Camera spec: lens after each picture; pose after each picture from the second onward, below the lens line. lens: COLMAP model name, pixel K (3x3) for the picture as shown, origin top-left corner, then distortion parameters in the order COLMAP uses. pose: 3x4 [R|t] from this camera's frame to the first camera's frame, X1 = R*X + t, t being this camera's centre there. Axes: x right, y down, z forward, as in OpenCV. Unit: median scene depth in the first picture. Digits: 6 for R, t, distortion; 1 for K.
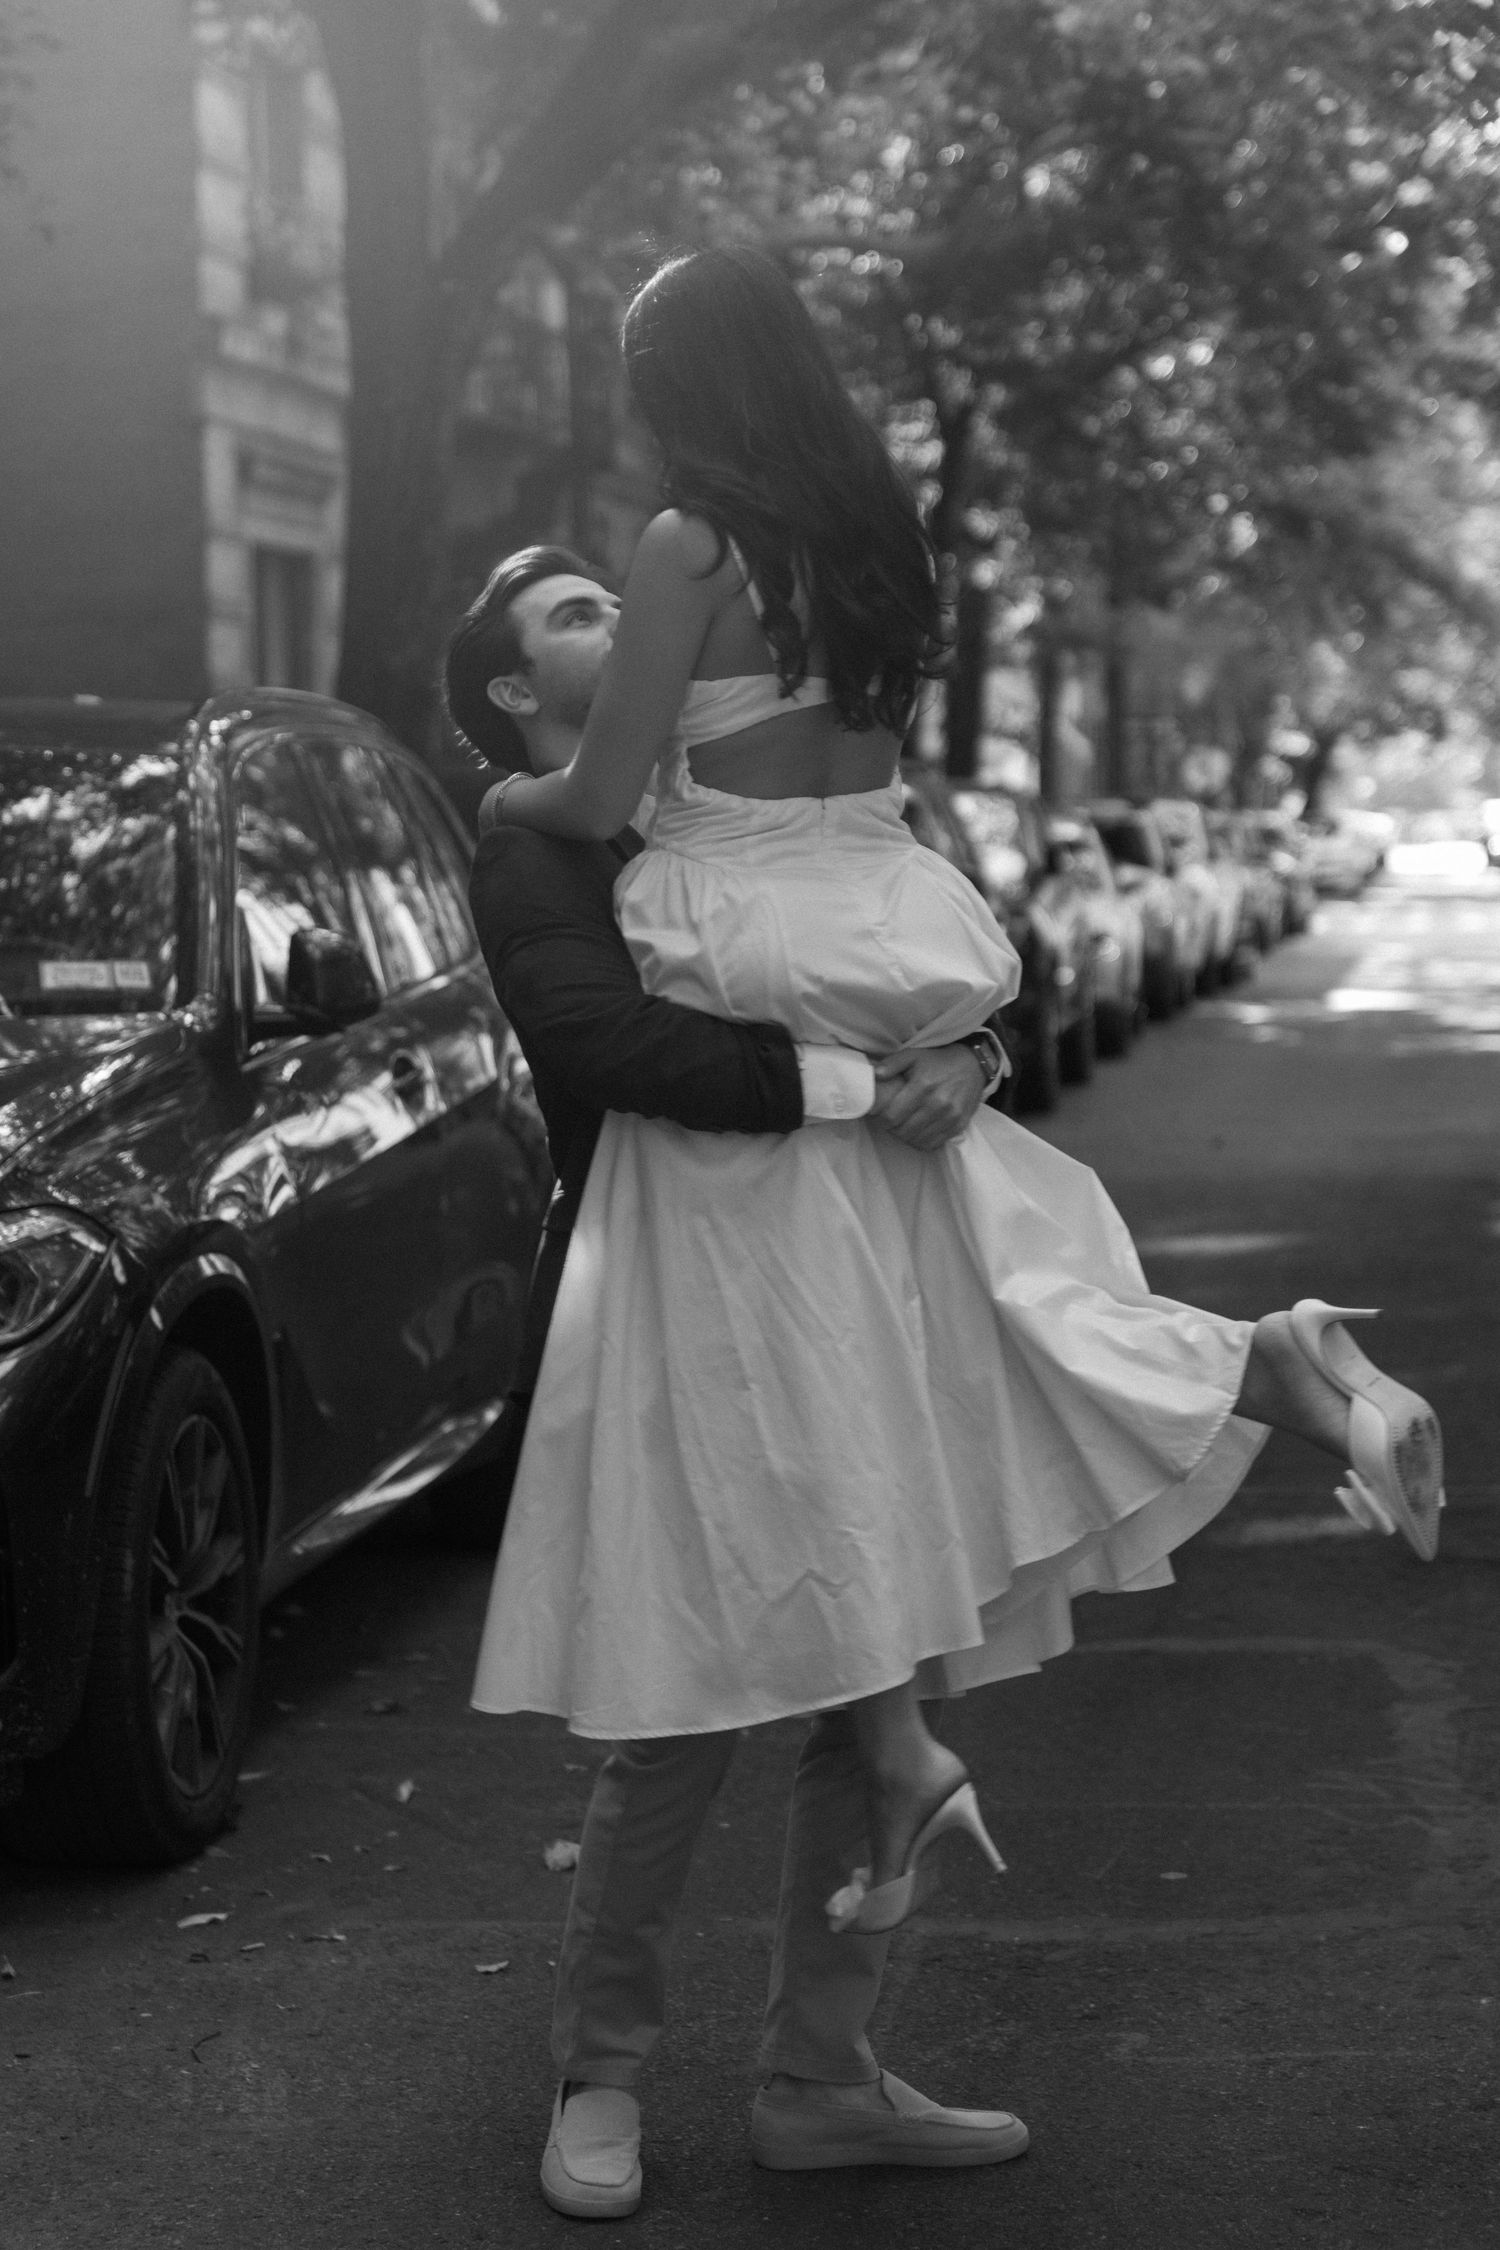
lens RADIAL K [[4464.4, 0, 750.0], [0, 4464.4, 1125.0], [0, 0, 1]] dist [-0.009476, -0.411817]
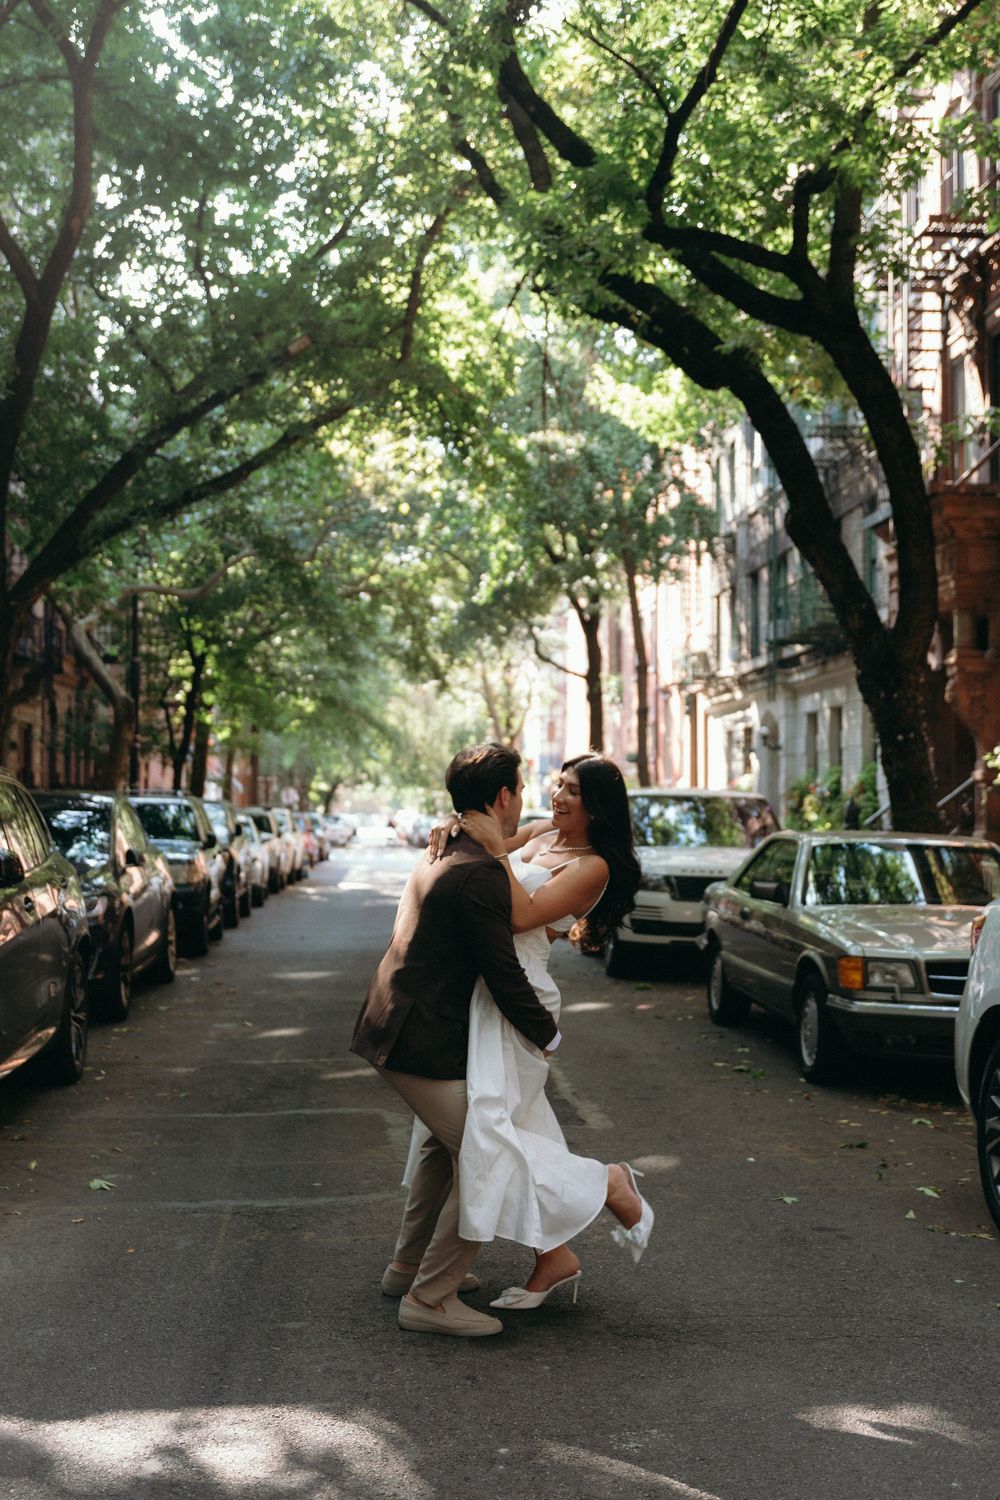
lens RADIAL K [[2978.1, 0, 500.0], [0, 2978.1, 750.0], [0, 0, 1]] dist [0.042827, -0.071011]
pose [[0.966006, 0.026934, 0.257112, -0.227761], [-0.004264, 0.996082, -0.088326, 0.046094], [-0.258483, 0.084227, 0.962337, -0.700538]]
